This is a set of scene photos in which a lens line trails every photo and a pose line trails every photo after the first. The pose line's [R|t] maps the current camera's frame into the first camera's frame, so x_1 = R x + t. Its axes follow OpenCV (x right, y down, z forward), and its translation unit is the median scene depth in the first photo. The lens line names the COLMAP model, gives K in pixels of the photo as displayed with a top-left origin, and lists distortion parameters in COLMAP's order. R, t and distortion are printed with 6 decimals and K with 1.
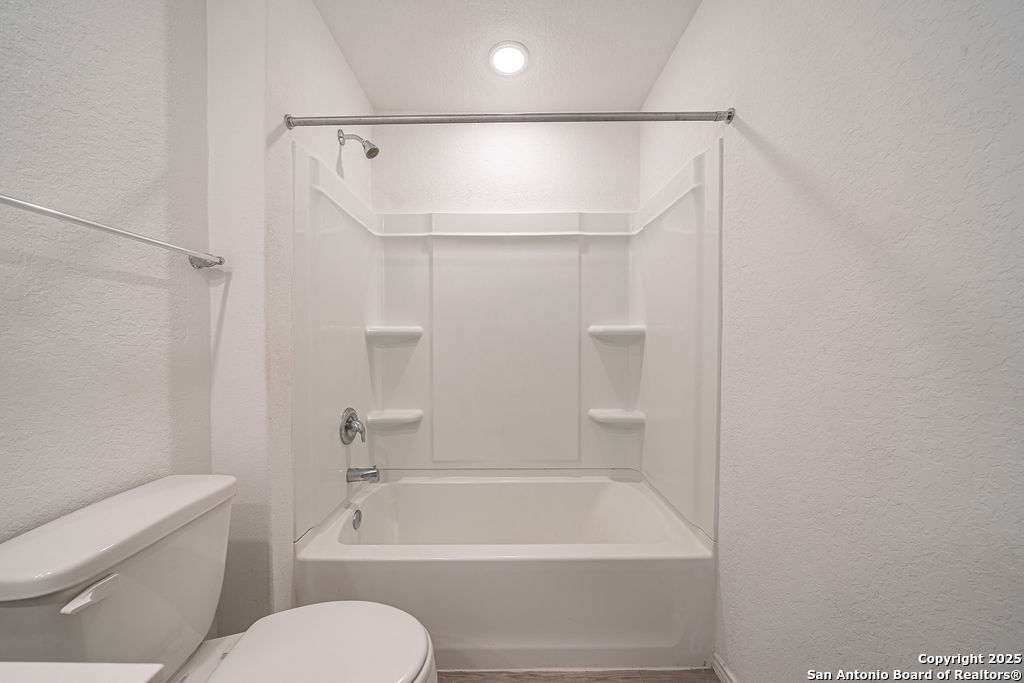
lens RADIAL K [[364.4, 0, 508.8], [0, 364.4, 348.9], [0, 0, 1]] dist [-0.006495, -0.000003]
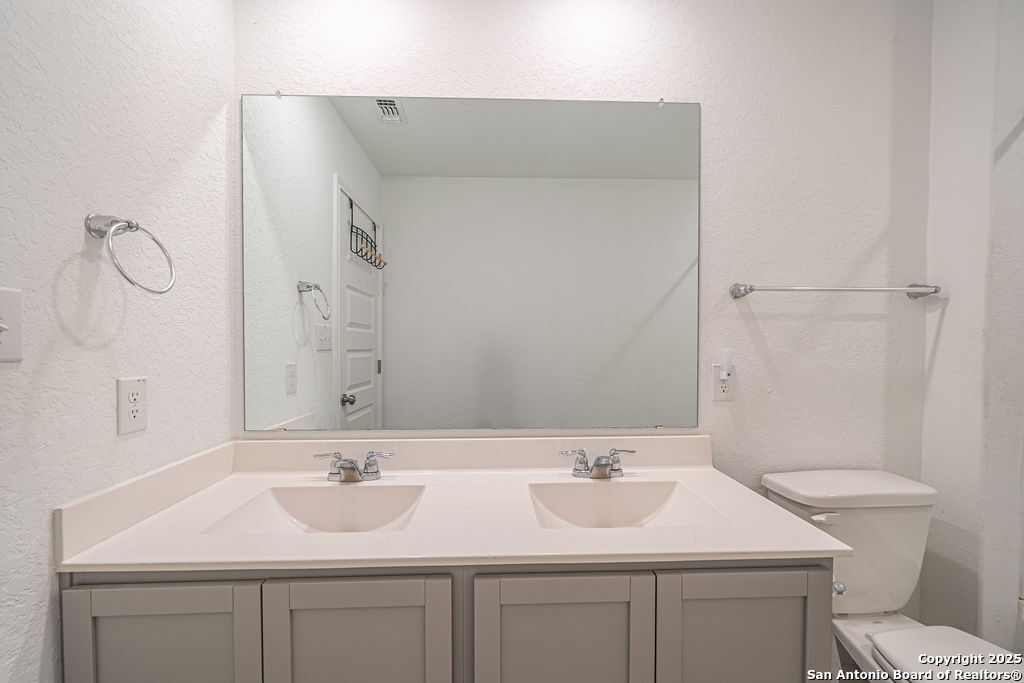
lens RADIAL K [[416.5, 0, 510.8], [0, 416.5, 351.2], [0, 0, 1]] dist [-0.002095, -0.000298]
pose [[0.047116, 0.022901, -0.998627, 0.241140], [-0.020869, 0.999542, 0.021937, -0.038301], [0.998671, 0.019807, 0.047572, -0.200177]]
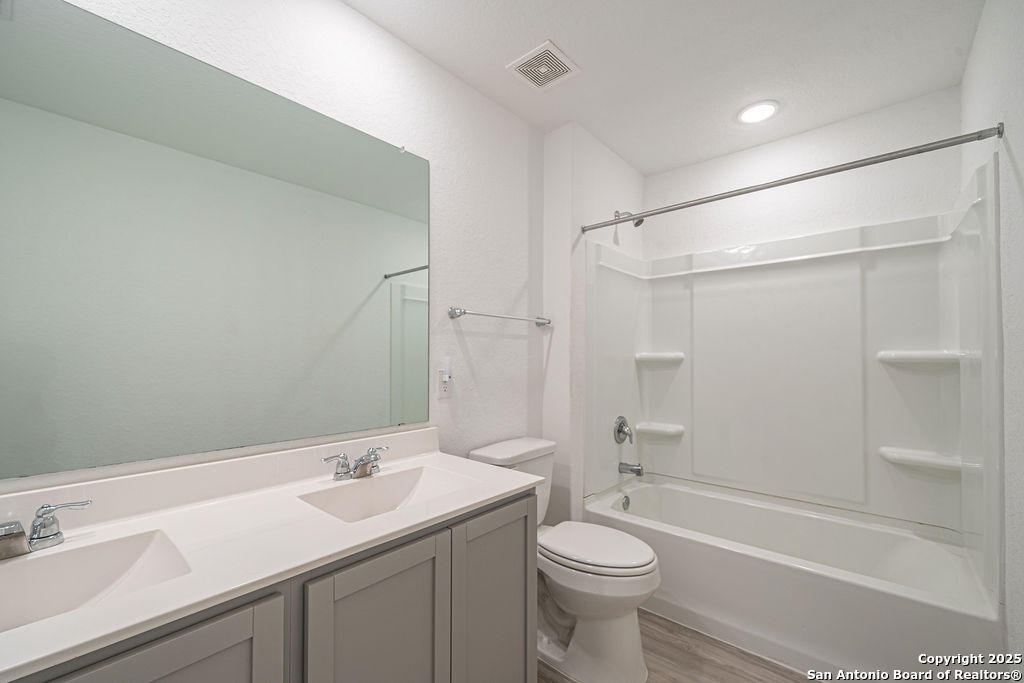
lens RADIAL K [[416.5, 0, 510.8], [0, 416.5, 351.2], [0, 0, 1]] dist [-0.002095, -0.000298]
pose [[0.756326, -0.006487, -0.654163, 0.250196], [-0.017426, 0.999396, -0.030058, -0.021166], [0.653963, 0.034133, 0.755756, -0.415798]]
